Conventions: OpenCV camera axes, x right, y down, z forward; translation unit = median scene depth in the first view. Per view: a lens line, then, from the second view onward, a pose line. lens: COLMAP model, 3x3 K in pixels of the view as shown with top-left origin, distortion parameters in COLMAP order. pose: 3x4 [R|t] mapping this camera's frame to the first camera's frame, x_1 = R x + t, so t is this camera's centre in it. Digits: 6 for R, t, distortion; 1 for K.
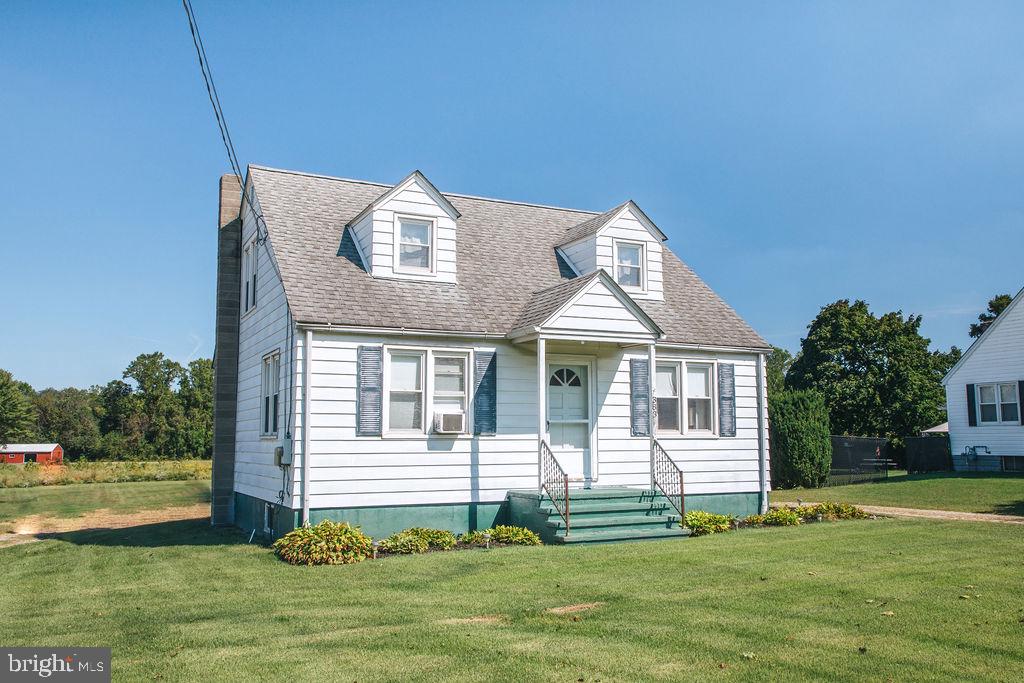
lens RADIAL K [[874.2, 0, 515.4], [0, 874.2, 340.3], [0, 0, 1]] dist [0.020802, -0.003948]
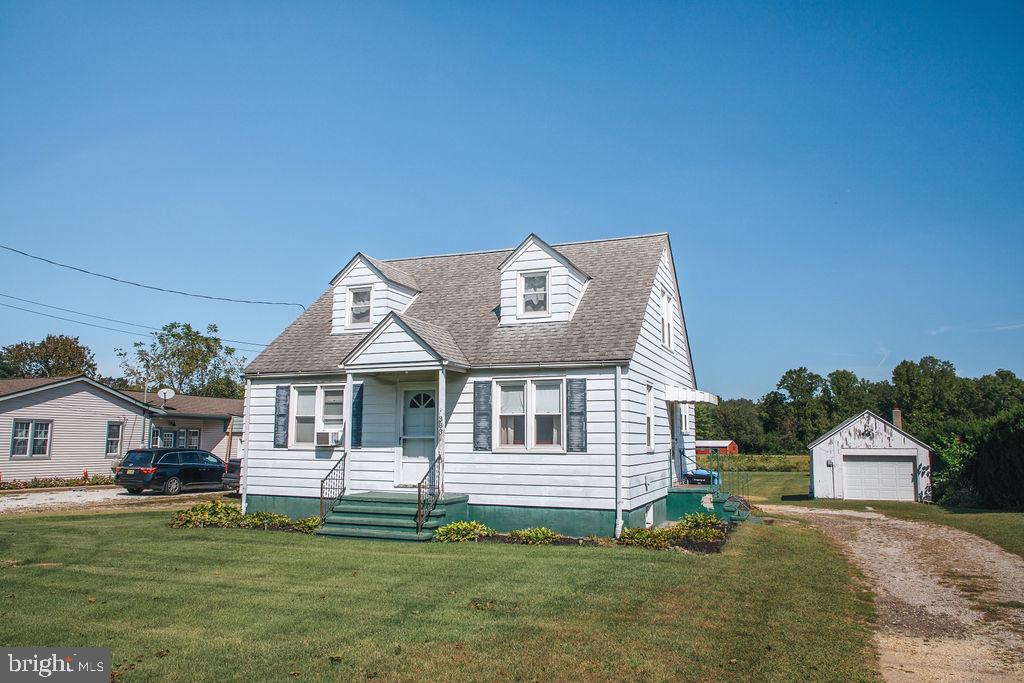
lens RADIAL K [[705.8, 0, 514.5], [0, 705.8, 344.2], [0, 0, 1]] dist [-0.024703, 0.009797]
pose [[0.672726, -0.091179, -0.734252, 0.797989], [0.077717, 0.995596, -0.052428, 0.024025], [0.735799, -0.021794, 0.676850, 0.402787]]
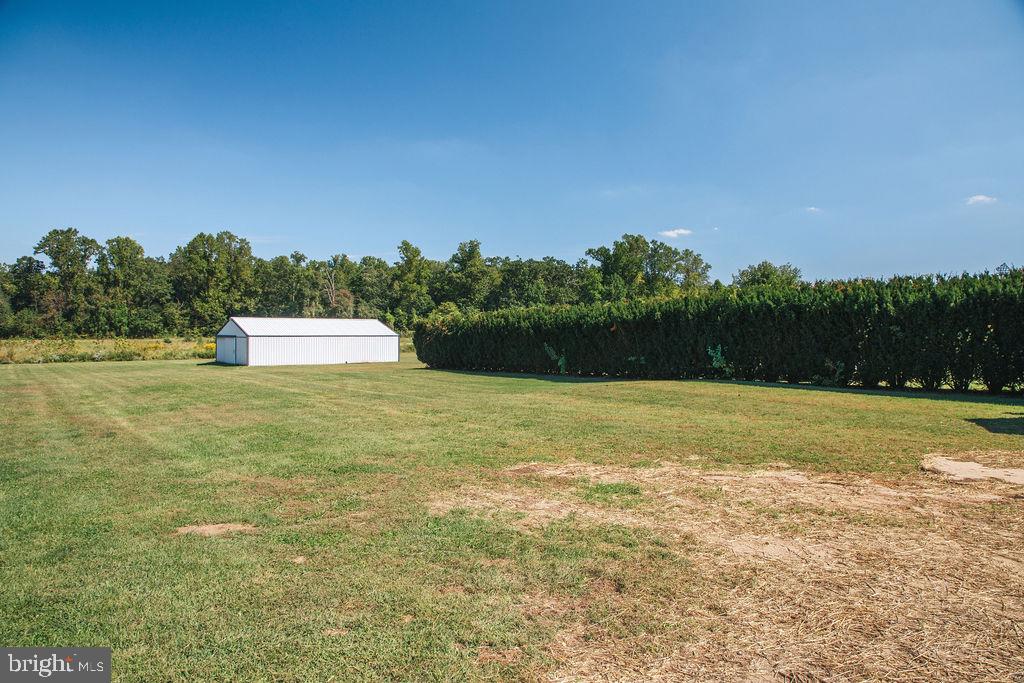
lens RADIAL K [[705.8, 0, 510.5], [0, 705.8, 336.9], [0, 0, 1]] dist [-0.024703, 0.009797]
pose [[0.983017, 0.009488, 0.183268, -1.103295], [-0.032407, 0.991943, 0.122472, 0.336899], [-0.180629, -0.126331, 0.975404, 2.211696]]
